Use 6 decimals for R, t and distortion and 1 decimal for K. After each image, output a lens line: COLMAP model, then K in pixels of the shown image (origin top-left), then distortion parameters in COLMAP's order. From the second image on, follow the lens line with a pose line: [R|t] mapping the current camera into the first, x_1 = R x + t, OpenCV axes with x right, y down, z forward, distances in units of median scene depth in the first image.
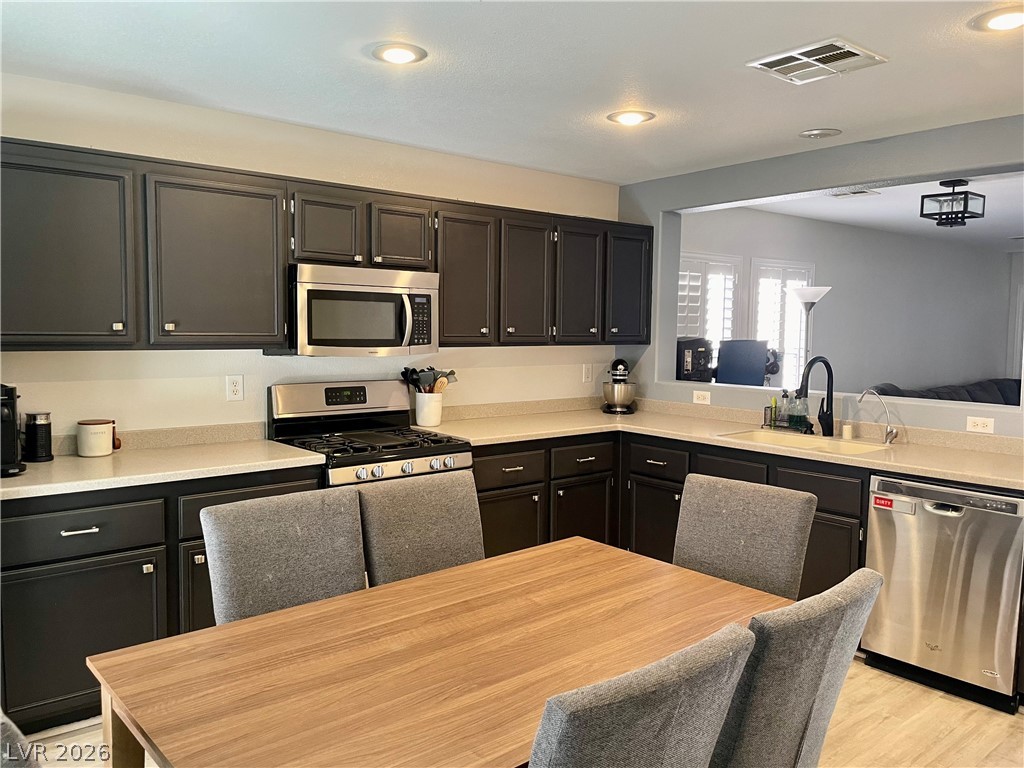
lens RADIAL K [[823.1, 0, 512.0], [0, 823.1, 384.0], [0, 0, 1]] dist [0.105964, -0.002217]
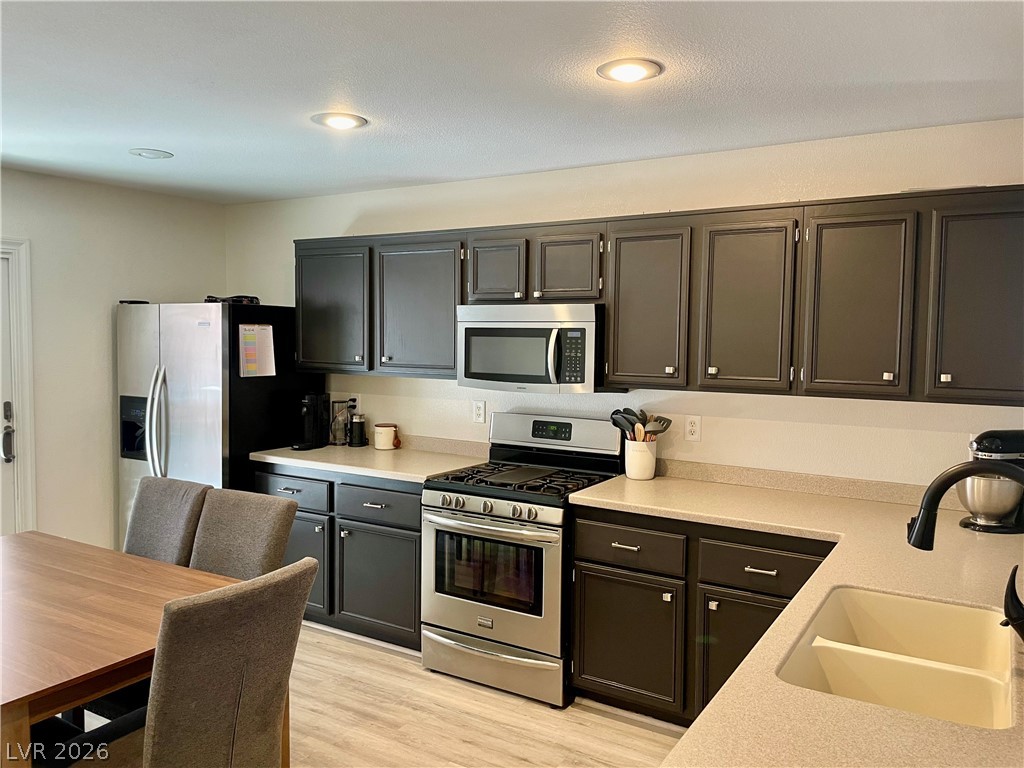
lens RADIAL K [[748.0, 0, 512.0], [0, 748.0, 384.0], [0, 0, 1]] dist [0.009067, -0.008574]
pose [[0.295831, 0.047157, -0.954076, 0.659291], [-0.081912, 0.996354, 0.023848, -0.060624], [0.951722, 0.071095, 0.298615, 0.686865]]
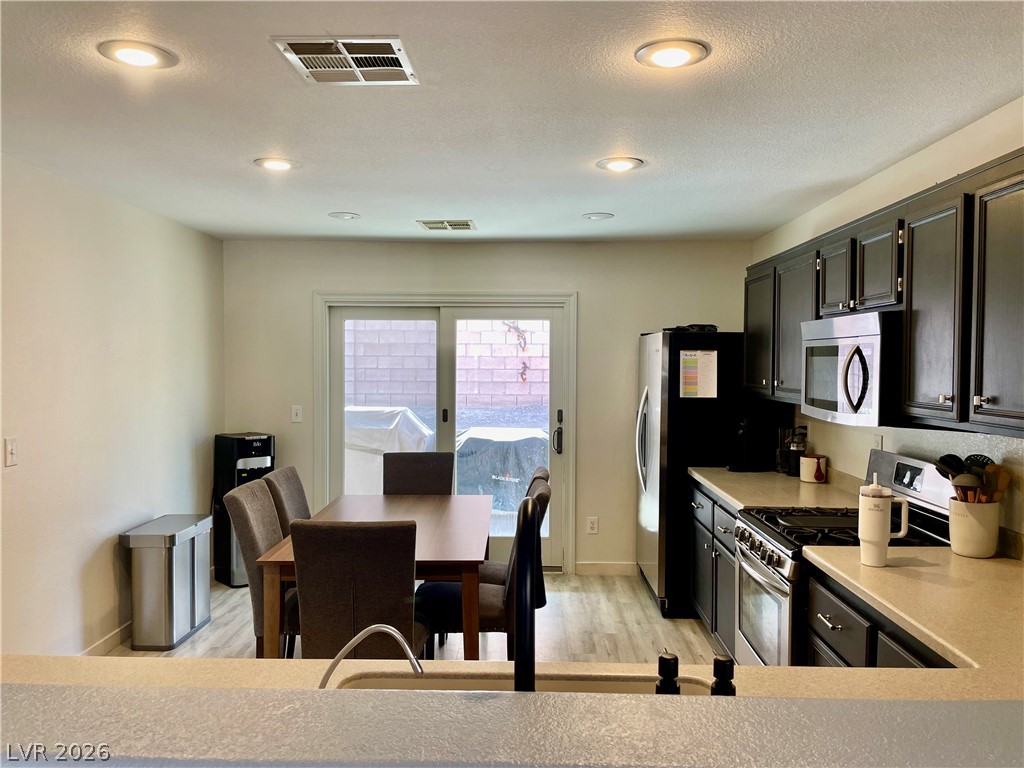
lens RADIAL K [[748.0, 0, 512.0], [0, 748.0, 384.0], [0, 0, 1]] dist [0.009067, -0.008574]
pose [[-0.691835, 0.000838, -0.722055, 0.577610], [-0.072090, 0.994923, 0.070227, -0.096741], [0.718448, 0.100638, -0.688262, 1.225752]]
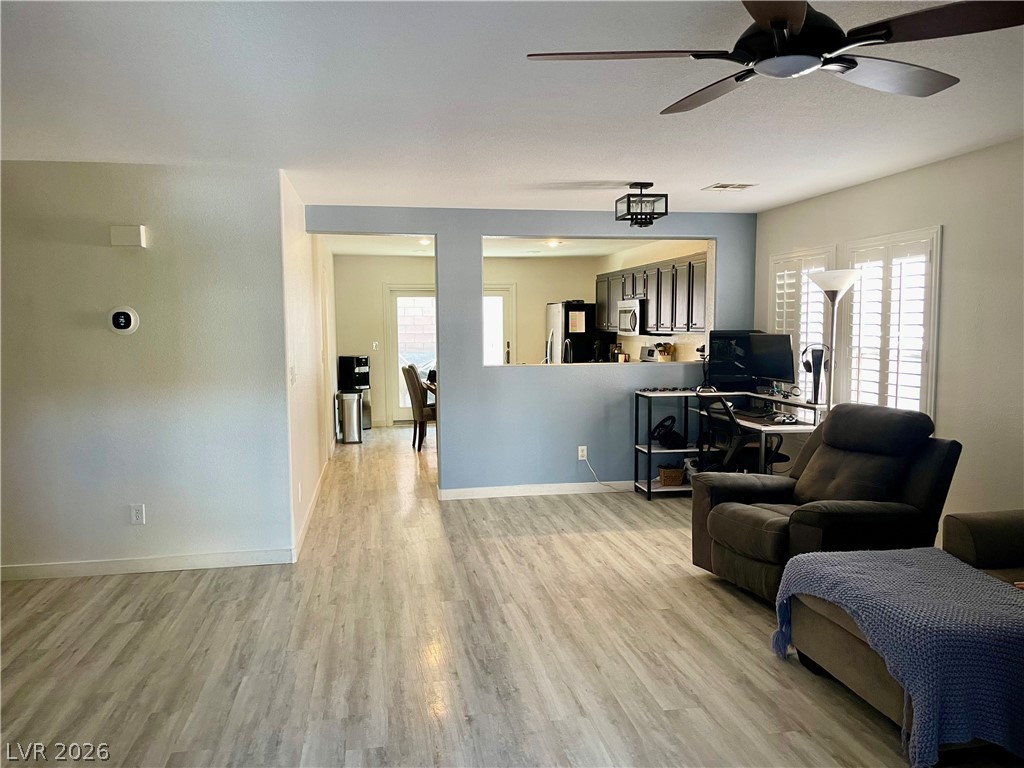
lens RADIAL K [[748.0, 0, 512.0], [0, 748.0, 384.0], [0, 0, 1]] dist [0.009067, -0.008574]
pose [[-0.528280, 0.056951, -0.847158, 1.876288], [-0.066357, 0.991927, 0.108063, -0.104051], [0.846473, 0.113302, -0.520236, 1.823261]]
